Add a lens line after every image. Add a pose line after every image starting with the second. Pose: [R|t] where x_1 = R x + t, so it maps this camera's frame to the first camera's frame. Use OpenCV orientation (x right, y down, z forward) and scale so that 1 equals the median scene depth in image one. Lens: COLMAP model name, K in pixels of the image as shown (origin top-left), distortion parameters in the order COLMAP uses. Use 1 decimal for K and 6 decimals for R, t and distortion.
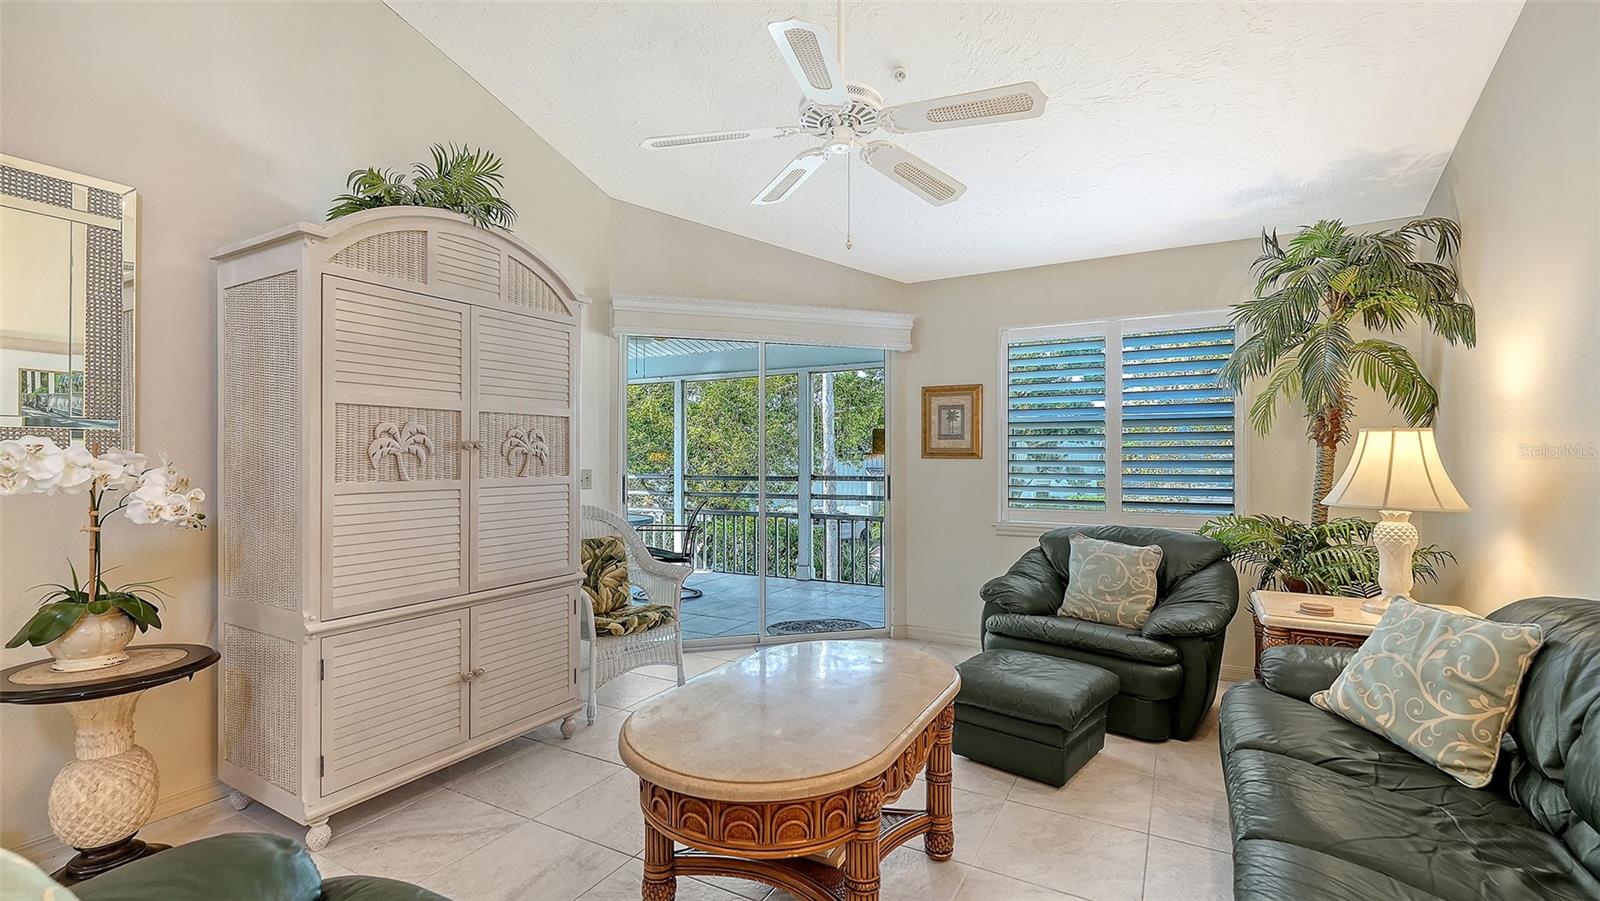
lens RADIAL K [[689.8, 0, 794.6], [0, 689.8, 461.4], [0, 0, 1]] dist [-0.009221, 0.000087]
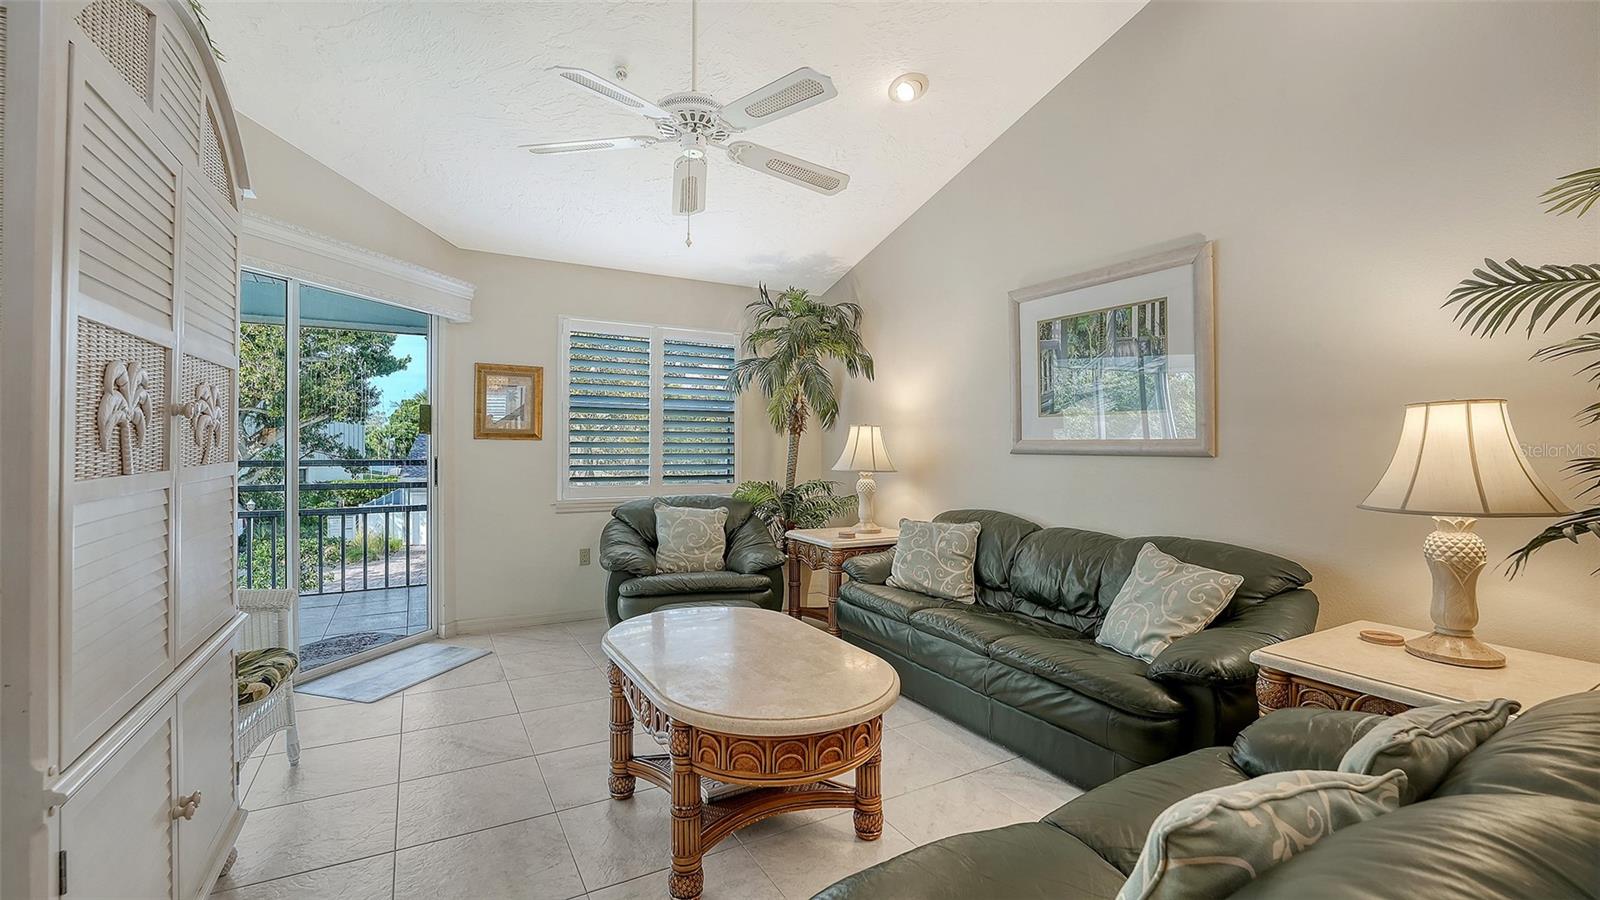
lens RADIAL K [[689.8, 0, 788.7], [0, 689.8, 444.6], [0, 0, 1]] dist [-0.009221, 0.000087]
pose [[0.512903, 0.003817, 0.858438, -0.532380], [-0.005294, 0.999985, -0.001283, 0.002632], [-0.858430, -0.003886, 0.512916, 0.205343]]
